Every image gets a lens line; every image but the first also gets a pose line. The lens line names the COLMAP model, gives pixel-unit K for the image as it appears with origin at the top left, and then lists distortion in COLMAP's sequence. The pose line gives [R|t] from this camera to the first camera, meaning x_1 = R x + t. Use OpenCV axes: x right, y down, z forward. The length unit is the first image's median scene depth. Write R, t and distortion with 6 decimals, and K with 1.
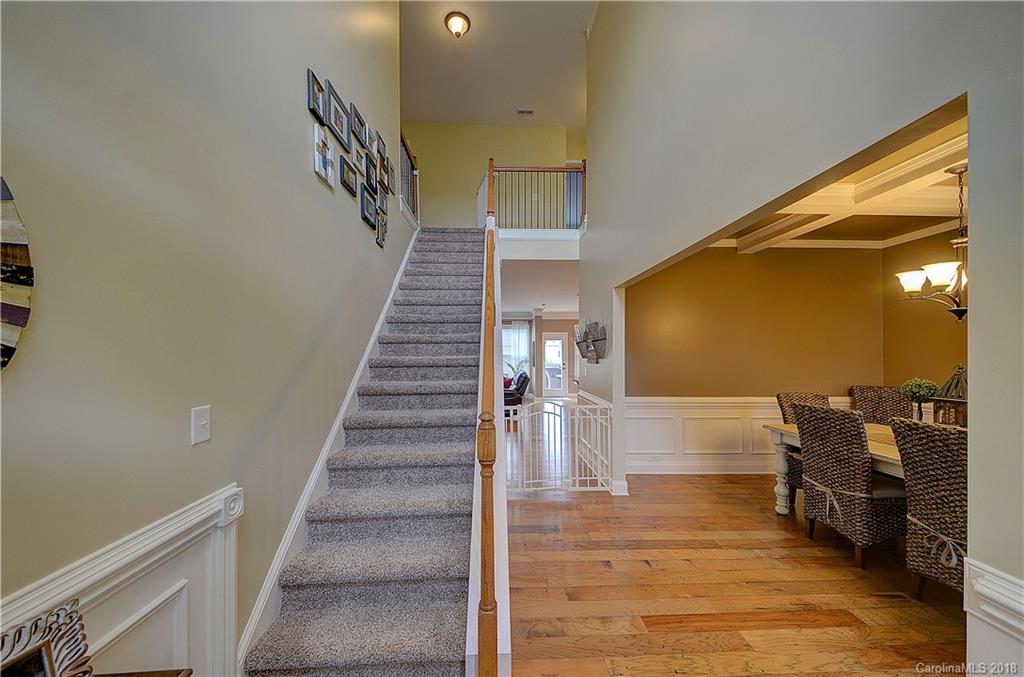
lens RADIAL K [[354.6, 0, 513.8], [0, 354.6, 345.4], [0, 0, 1]] dist [0.012577, -0.002556]
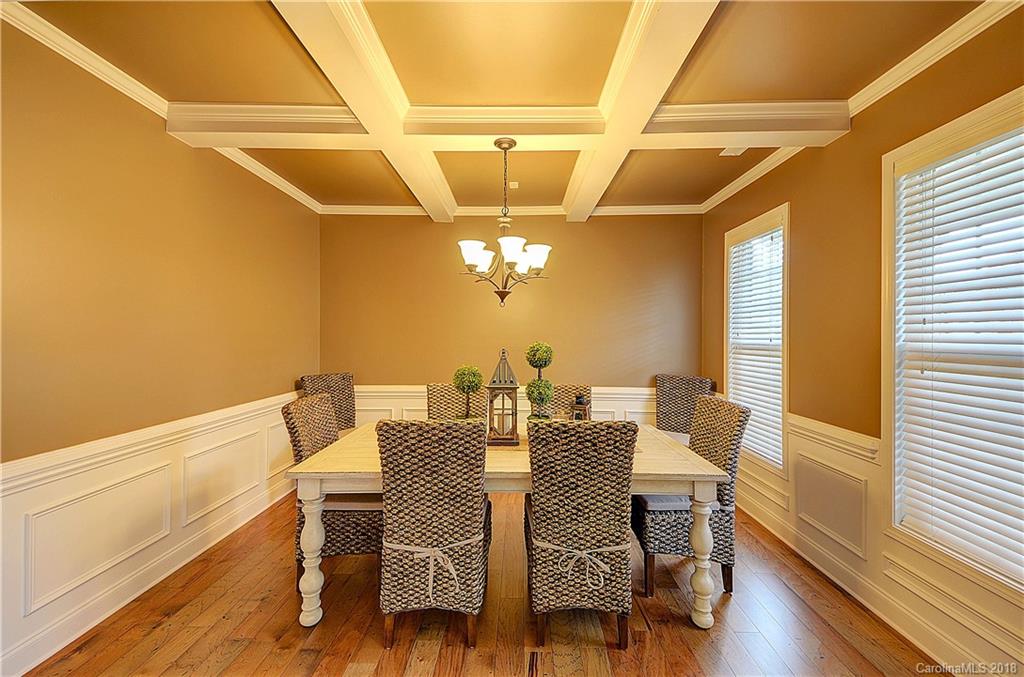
lens RADIAL K [[395.8, 0, 509.0], [0, 395.8, 331.2], [0, 0, 1]] dist [0.011683, -0.000266]
pose [[0.055490, 0.016632, 0.998321, 0.182116], [-0.032789, 0.999352, -0.014826, 0.021090], [-0.997921, -0.031911, 0.056000, 0.875018]]
